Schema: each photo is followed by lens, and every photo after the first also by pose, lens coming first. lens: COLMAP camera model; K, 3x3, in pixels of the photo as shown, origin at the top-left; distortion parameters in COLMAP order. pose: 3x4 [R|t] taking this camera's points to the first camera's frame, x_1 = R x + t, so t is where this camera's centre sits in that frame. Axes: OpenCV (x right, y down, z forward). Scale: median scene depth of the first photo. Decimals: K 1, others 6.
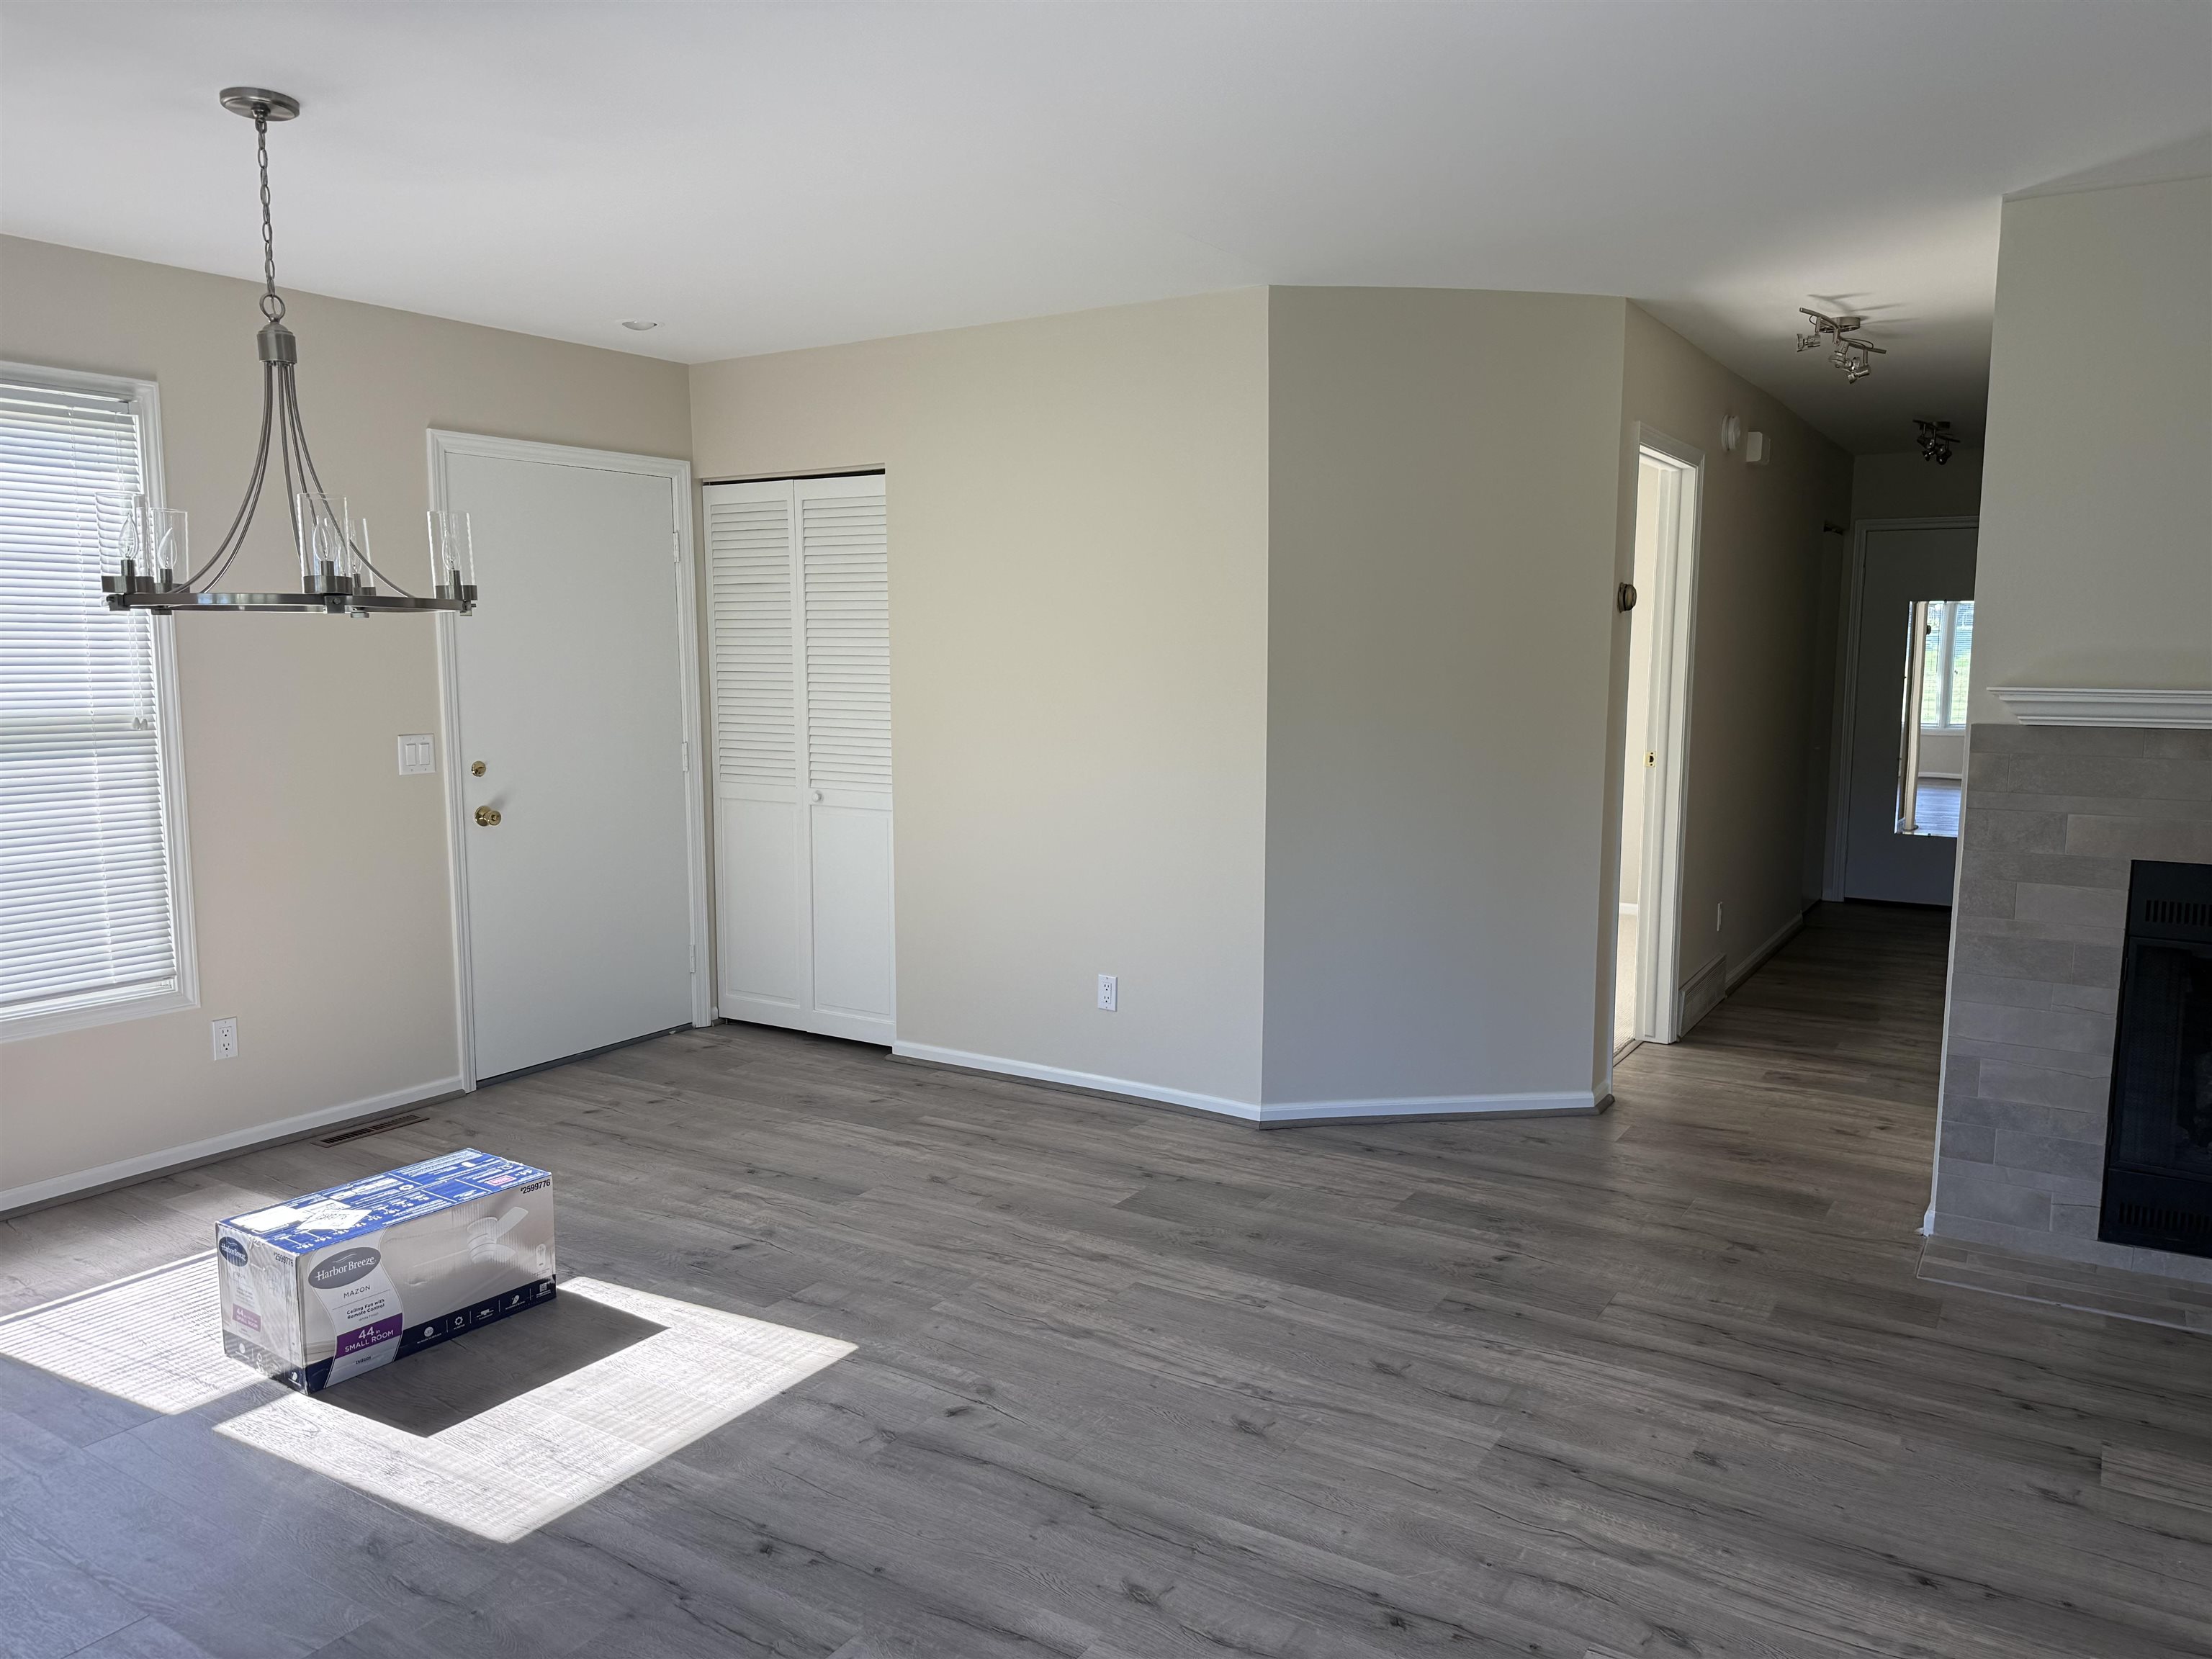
lens RADIAL K [[1555.3, 0, 1107.1], [0, 1555.3, 826.7], [0, 0, 1]] dist [0.030369, -0.016833]
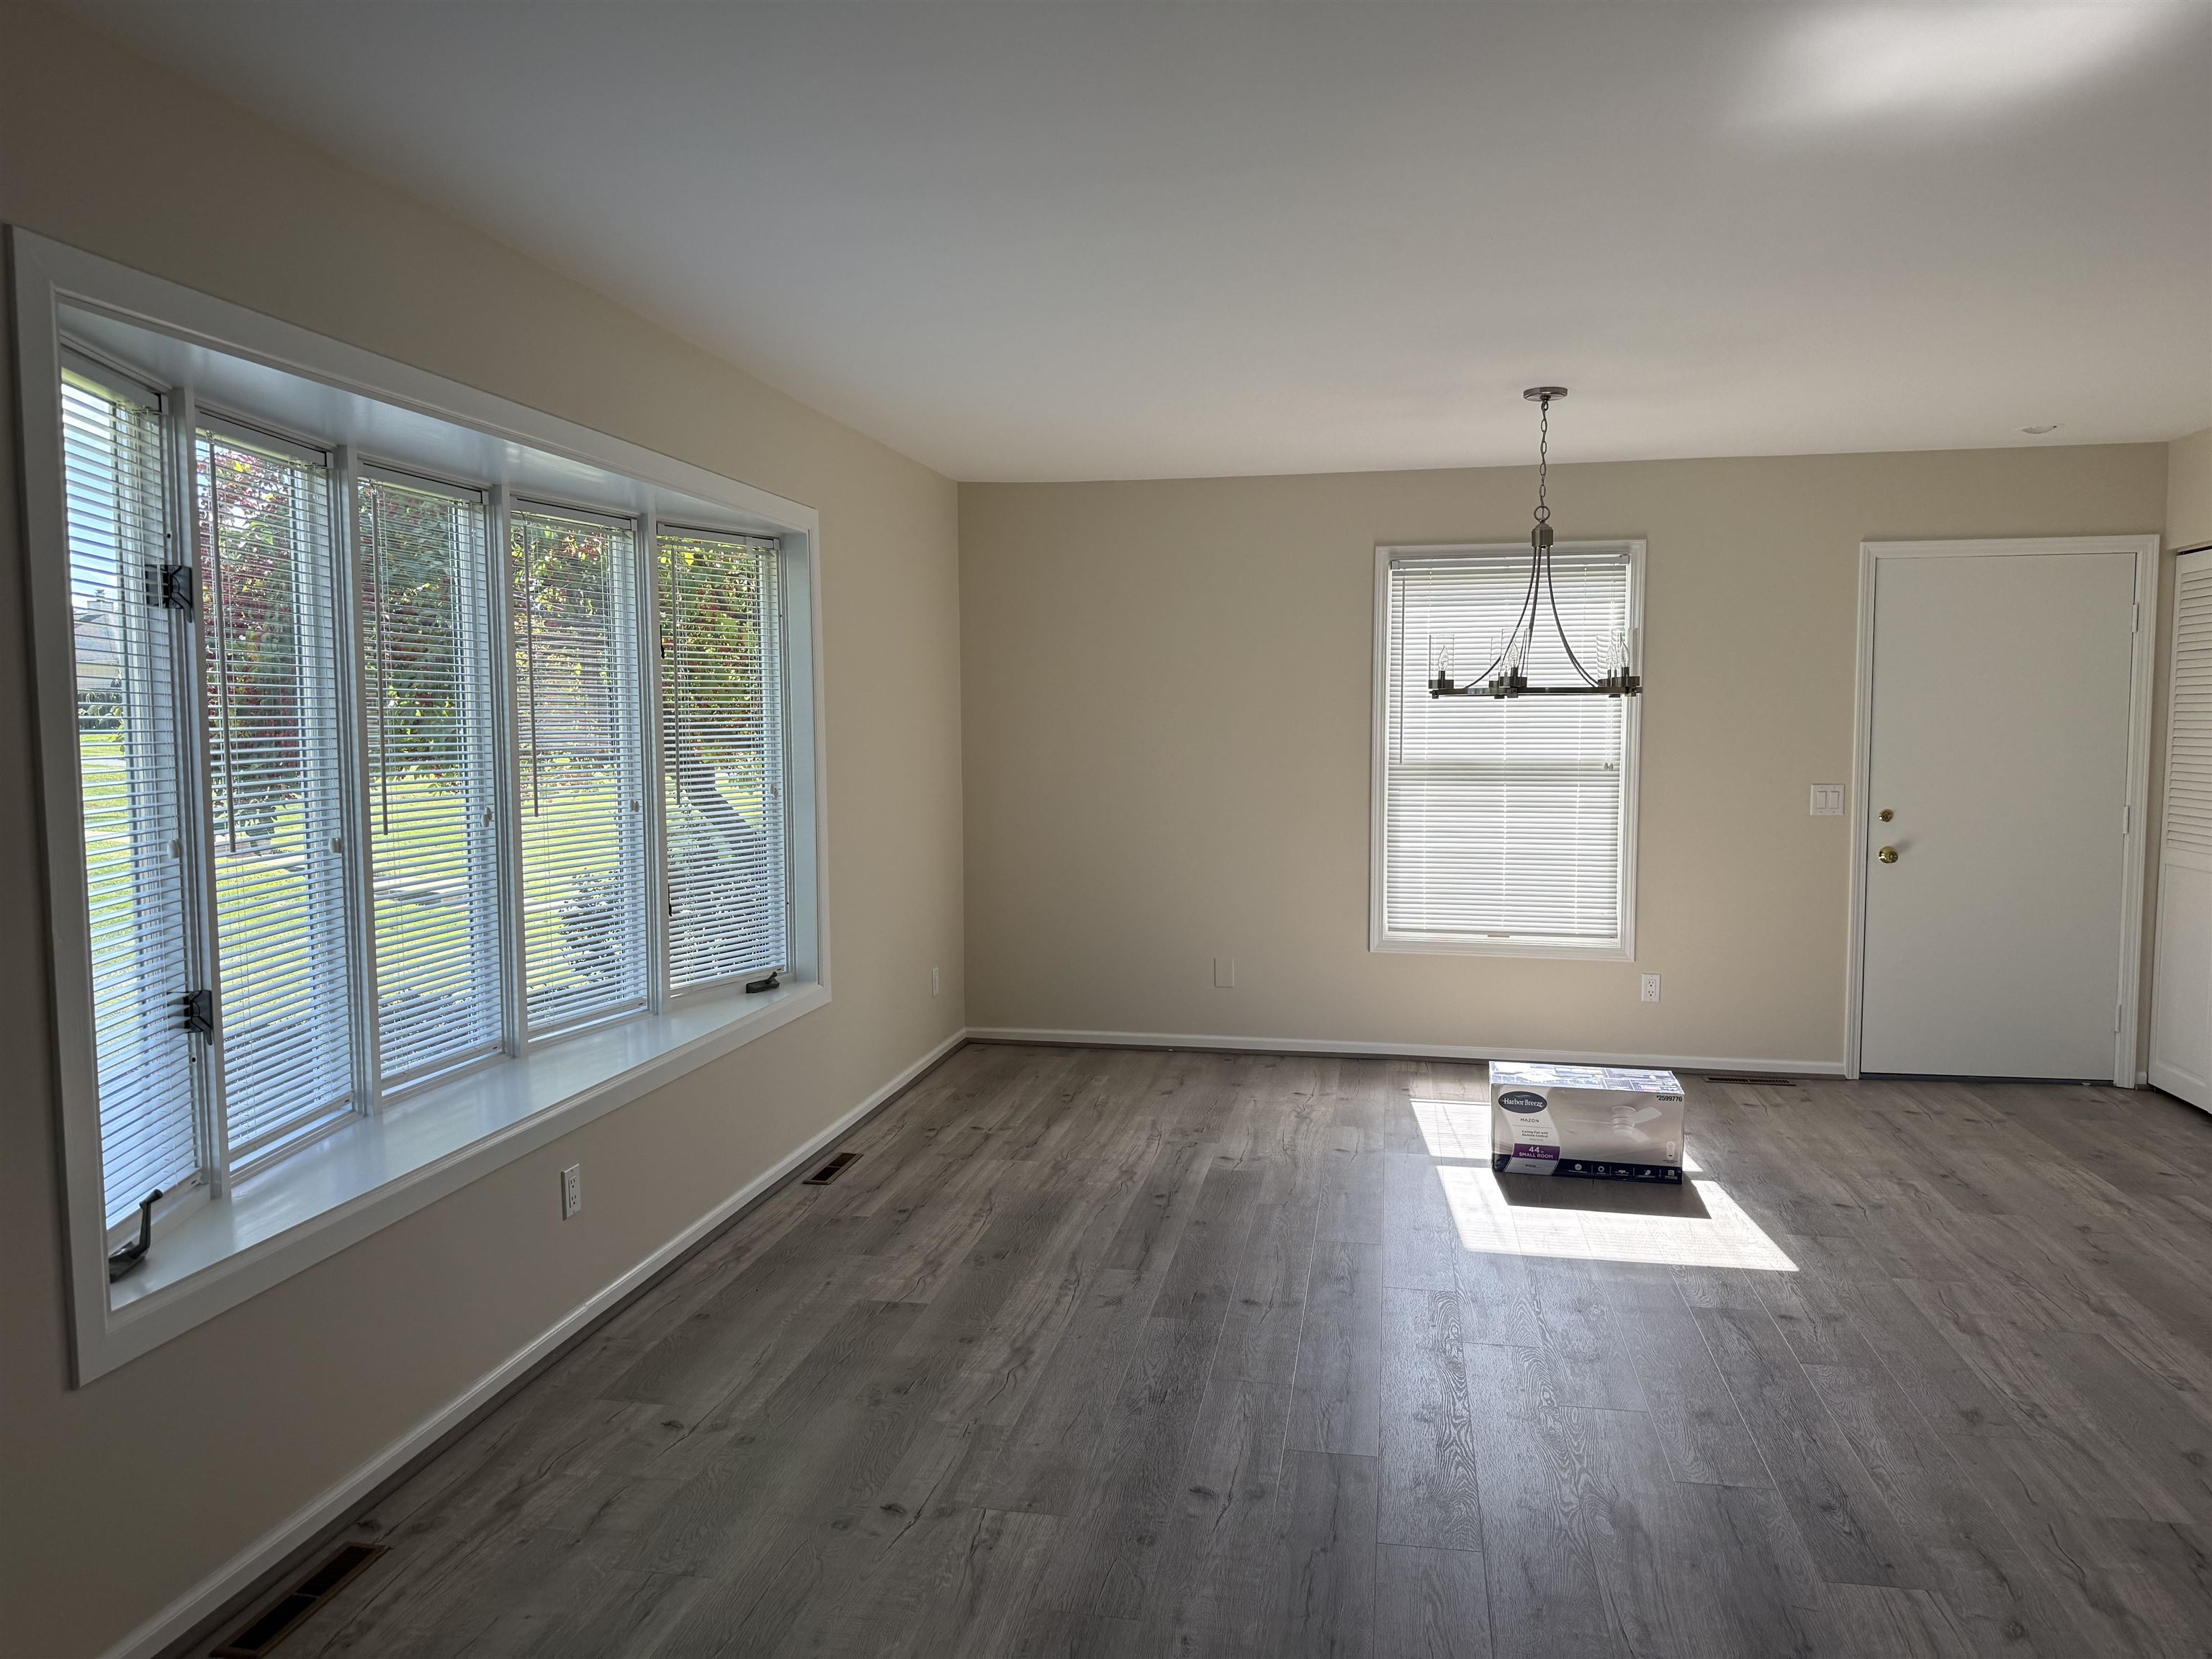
lens RADIAL K [[1555.3, 0, 1105.1], [0, 1555.3, 831.4], [0, 0, 1]] dist [0.030369, -0.016833]
pose [[0.385675, 0.072267, -0.919800, 0.599578], [-0.104912, 0.993897, 0.034099, -0.003670], [0.916651, 0.083347, 0.390902, -0.030930]]
